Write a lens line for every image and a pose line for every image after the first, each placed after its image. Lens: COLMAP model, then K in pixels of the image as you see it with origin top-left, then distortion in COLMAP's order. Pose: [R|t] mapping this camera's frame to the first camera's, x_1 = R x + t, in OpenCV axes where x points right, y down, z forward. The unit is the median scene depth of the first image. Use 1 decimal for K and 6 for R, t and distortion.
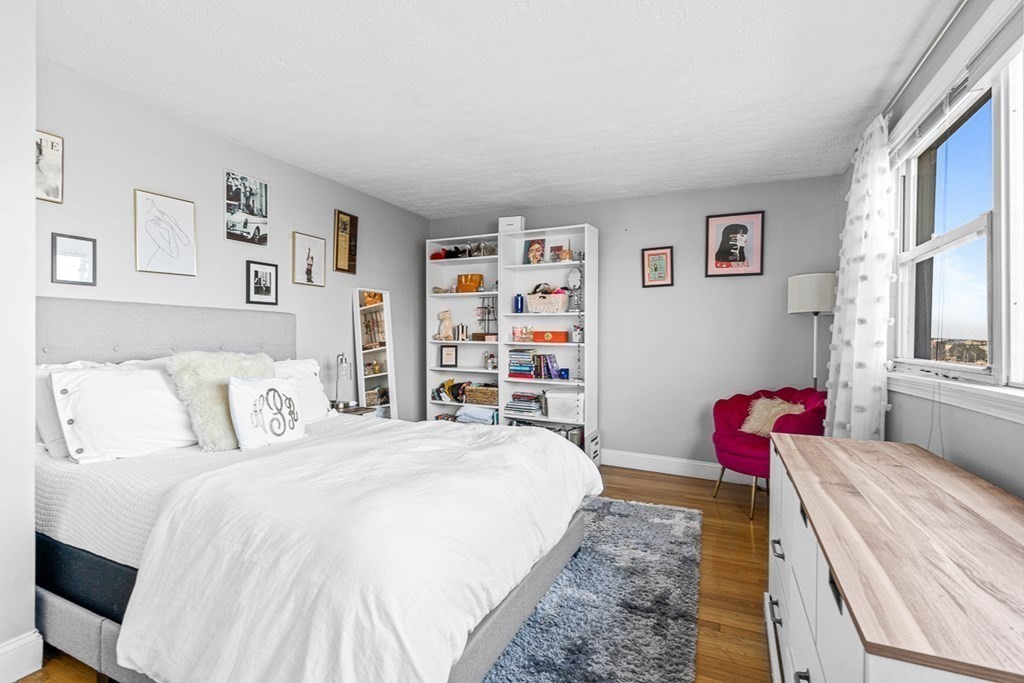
lens RADIAL K [[476.9, 0, 512.0], [0, 476.9, 341.5], [0, 0, 1]] dist [0.001332, 0.000240]
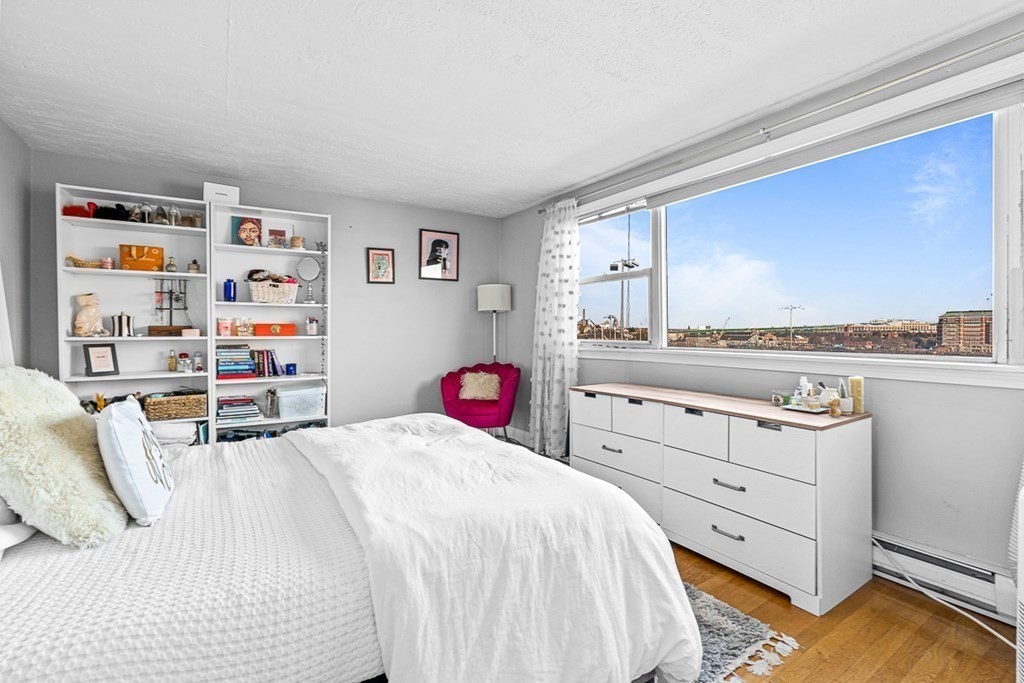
lens RADIAL K [[453.7, 0, 512.3], [0, 453.7, 335.6], [0, 0, 1]] dist [-0.000243, 0.000035]
pose [[0.543828, -0.023850, 0.838858, -0.391780], [0.017572, 0.999701, 0.017031, -0.005277], [-0.839013, 0.005478, 0.544085, 0.153609]]
